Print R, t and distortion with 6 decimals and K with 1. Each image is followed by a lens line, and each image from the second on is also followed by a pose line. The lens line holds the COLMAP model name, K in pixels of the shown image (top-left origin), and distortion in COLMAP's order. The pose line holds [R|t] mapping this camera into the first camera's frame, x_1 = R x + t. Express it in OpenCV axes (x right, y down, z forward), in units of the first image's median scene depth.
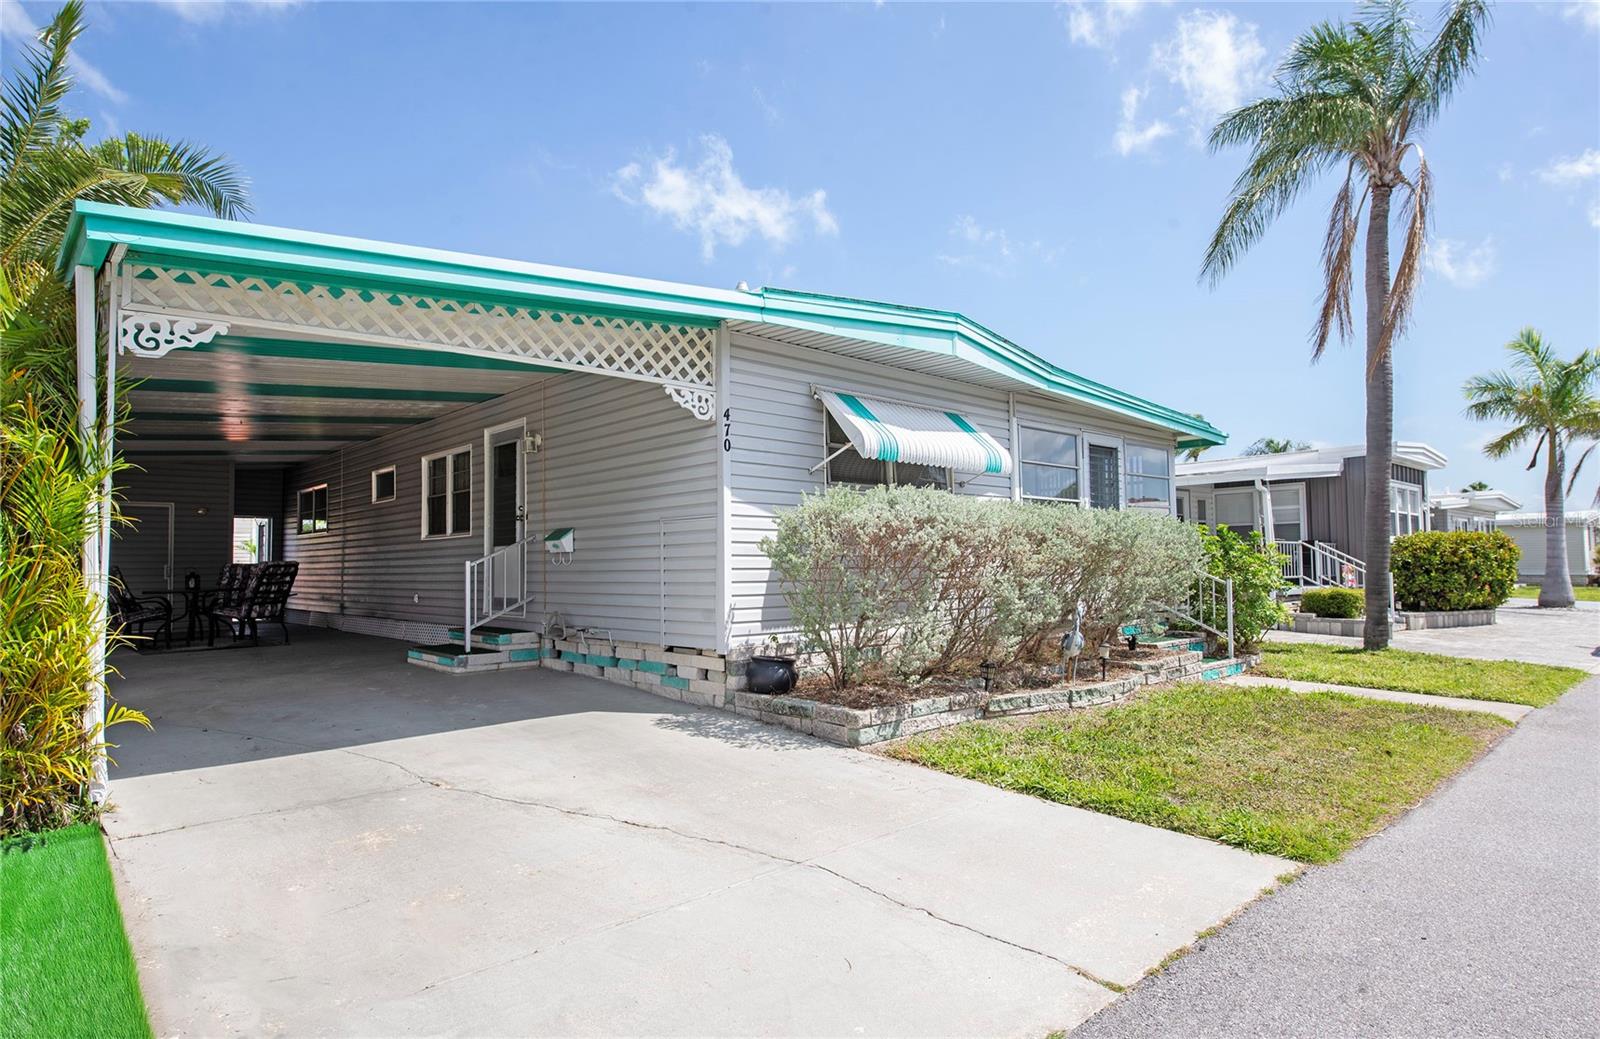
lens RADIAL K [[898.0, 0, 802.6], [0, 898.0, 533.2], [0, 0, 1]] dist [-0.003358, -0.000926]
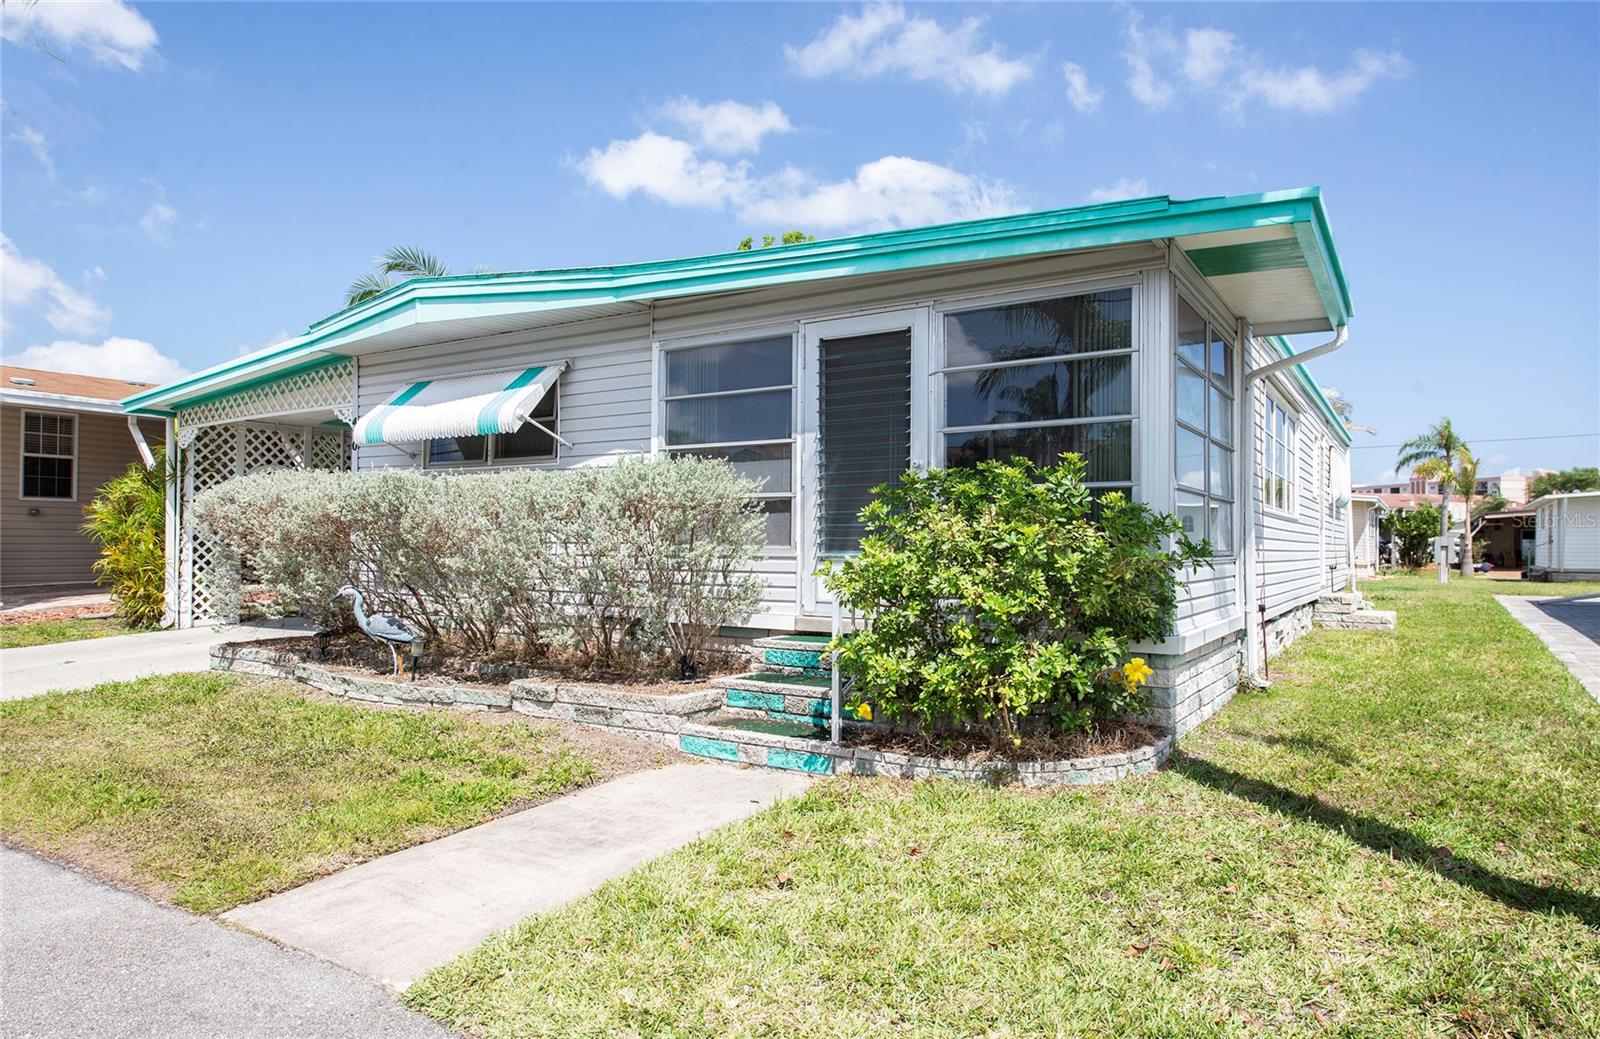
lens RADIAL K [[935.3, 0, 801.0], [0, 935.3, 498.2], [0, 0, 1]] dist [-0.051198, -0.000015]
pose [[0.284128, -0.047833, -0.957592, 1.047949], [0.017767, 0.998846, -0.044622, 0.038451], [0.958622, -0.004335, 0.284650, 0.938883]]
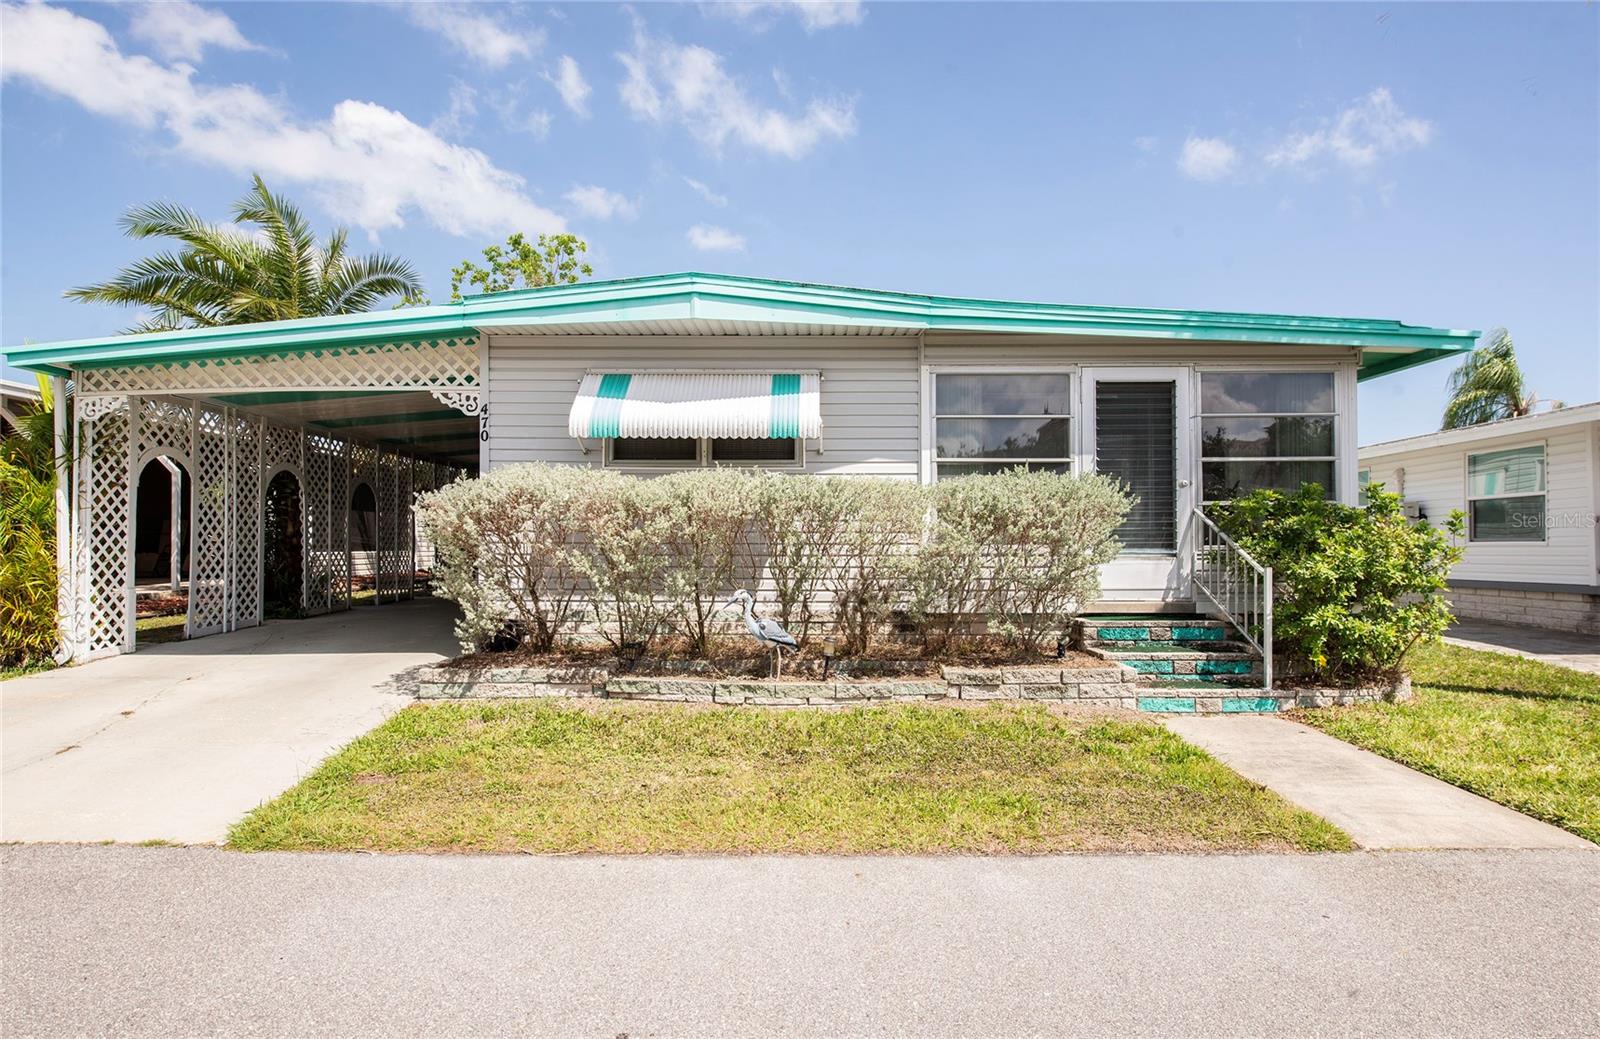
lens RADIAL K [[898.0, 0, 802.6], [0, 898.0, 533.2], [0, 0, 1]] dist [-0.003358, -0.000926]
pose [[0.726333, -0.000686, -0.687343, 0.757438], [0.016957, 0.999713, 0.016922, 0.011311], [0.687134, -0.023946, 0.726136, 0.328759]]
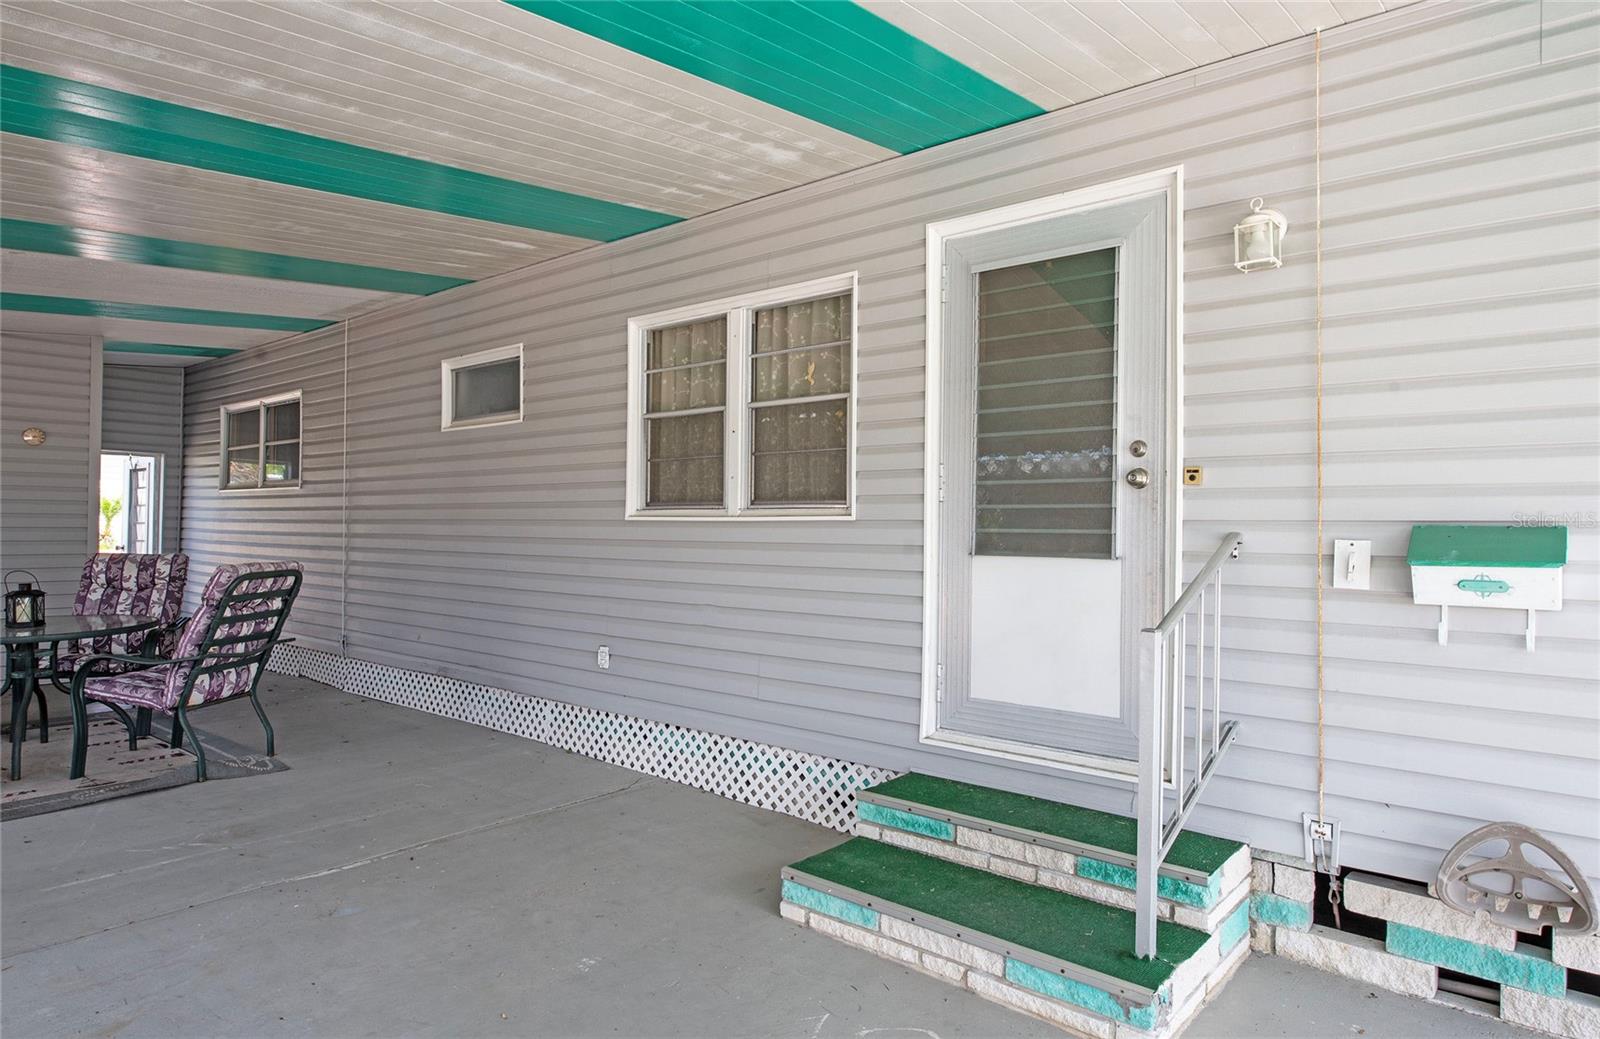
lens RADIAL K [[967.6, 0, 800.0], [0, 967.6, 519.5], [0, 0, 1]] dist [0.002897, -0.002677]
pose [[0.993821, 0.023961, 0.108377, -0.491589], [-0.026984, 0.999284, 0.026519, -0.007888], [-0.107664, -0.029279, 0.993756, 0.682469]]
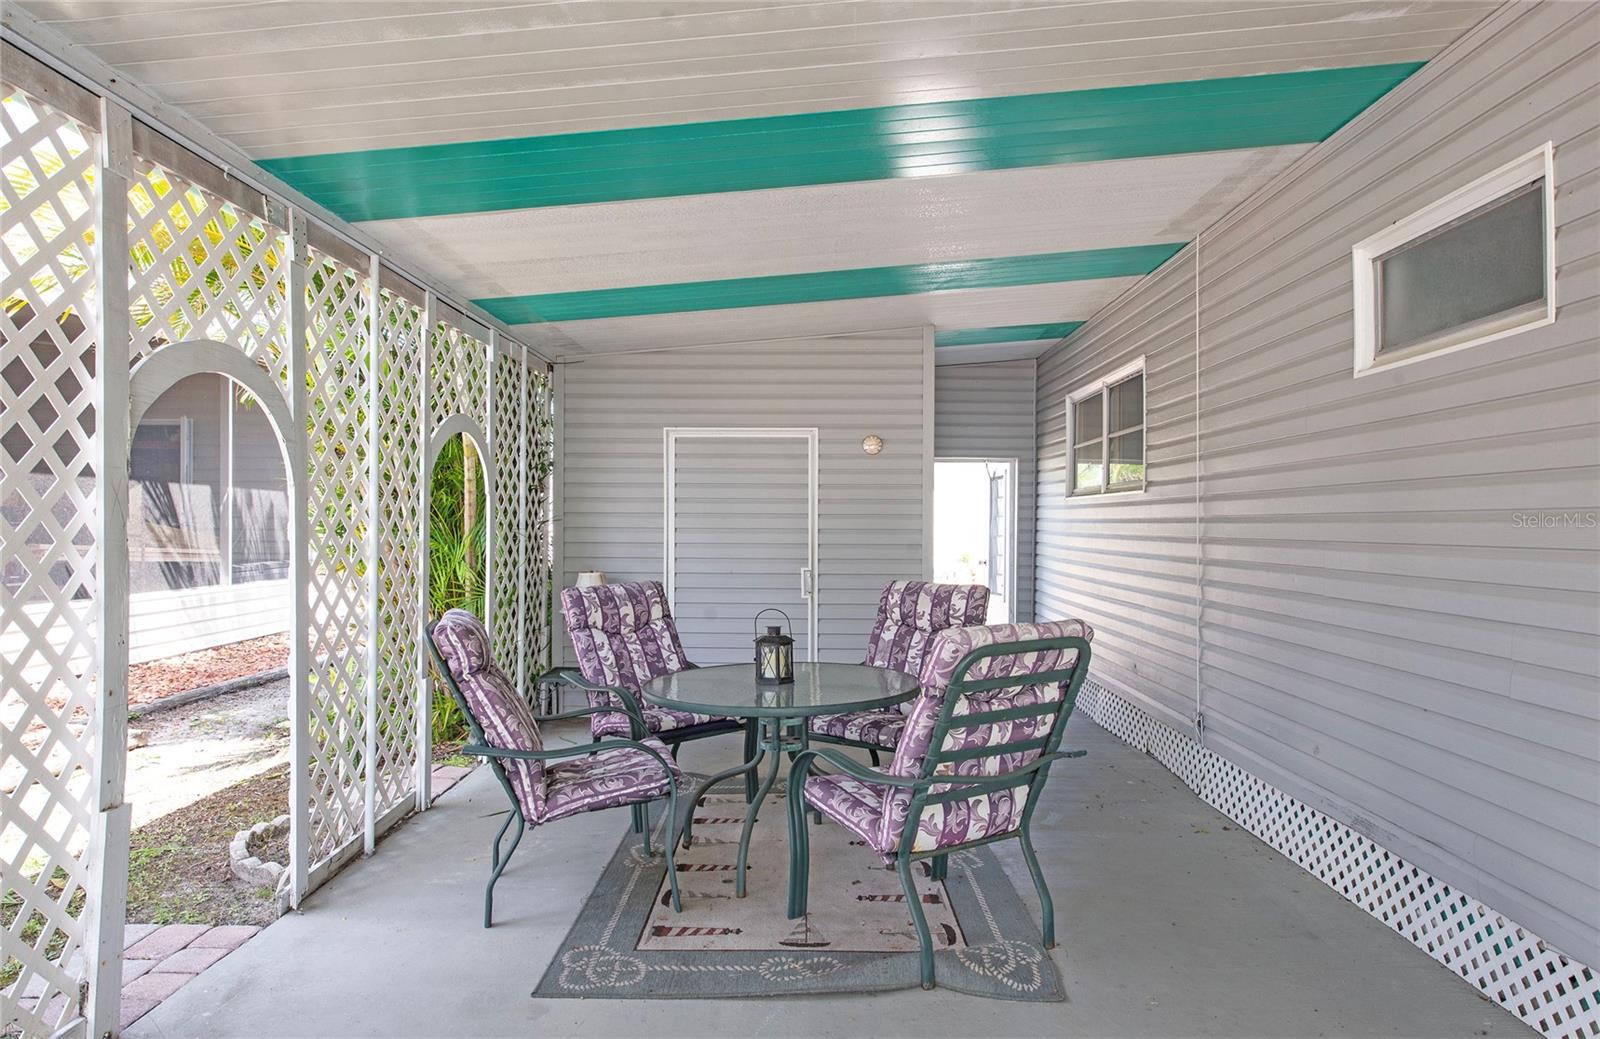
lens RADIAL K [[967.6, 0, 800.0], [0, 967.6, 519.5], [0, 0, 1]] dist [0.002897, -0.002677]
pose [[0.718473, 0.013551, -0.695423, -0.567067], [0.011267, 0.999452, 0.031116, -0.005170], [0.695464, -0.030191, 0.717926, 0.984726]]
